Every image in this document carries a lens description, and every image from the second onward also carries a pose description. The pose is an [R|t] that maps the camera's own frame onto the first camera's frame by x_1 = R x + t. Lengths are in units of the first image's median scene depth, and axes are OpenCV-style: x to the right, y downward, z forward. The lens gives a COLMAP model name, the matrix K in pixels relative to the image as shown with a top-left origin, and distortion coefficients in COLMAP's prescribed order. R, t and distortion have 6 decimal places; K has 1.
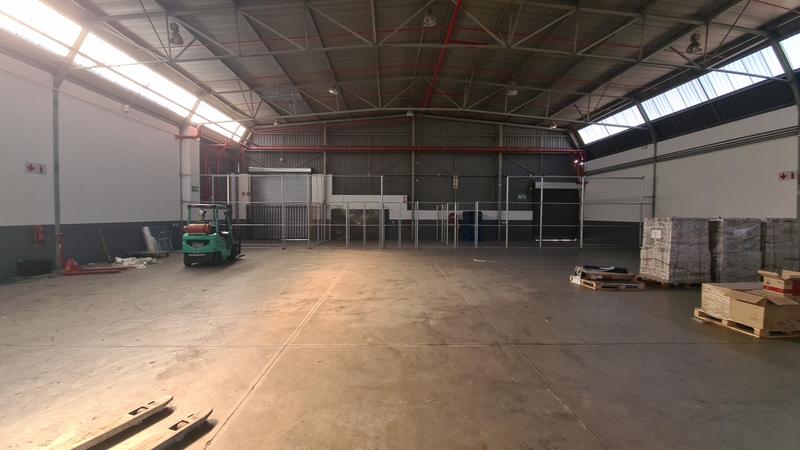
lens RADIAL K [[322.6, 0, 396.7], [0, 322.6, 221.0], [0, 0, 1]] dist [0.010348, -0.007779]
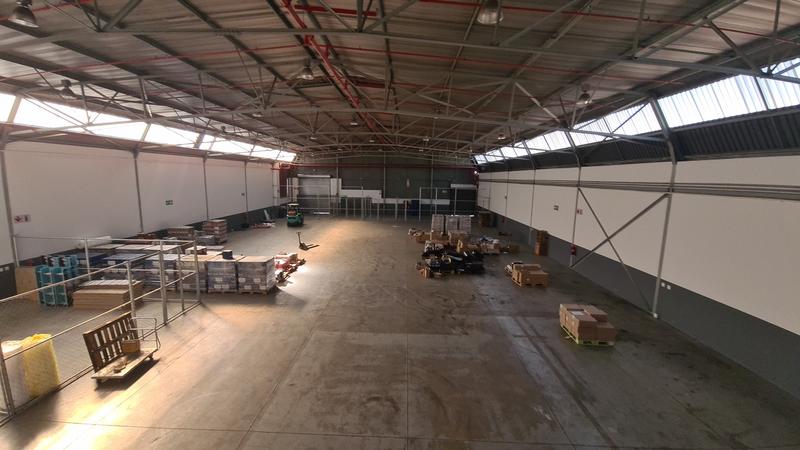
lens RADIAL K [[322.6, 0, 396.3], [0, 322.6, 223.1], [0, 0, 1]] dist [0.010348, -0.007779]
pose [[0.998191, 0.020153, -0.056649, 0.309097], [-0.013163, 0.992546, 0.121154, -0.162346], [0.058668, -0.120189, 0.991016, -1.167098]]
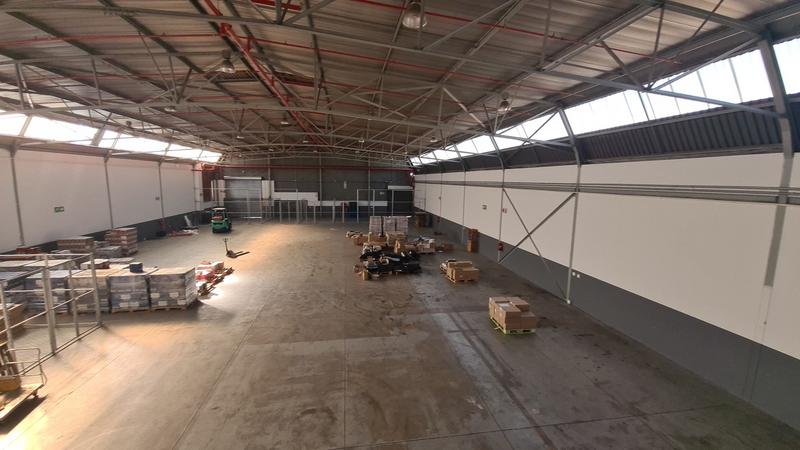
lens RADIAL K [[322.6, 0, 396.1], [0, 322.6, 223.0], [0, 0, 1]] dist [0.010348, -0.007779]
pose [[0.991618, -0.007230, 0.129005, 0.317821], [-0.007514, 0.993516, 0.113440, -0.162175], [-0.128989, -0.113459, 0.985134, -1.161141]]
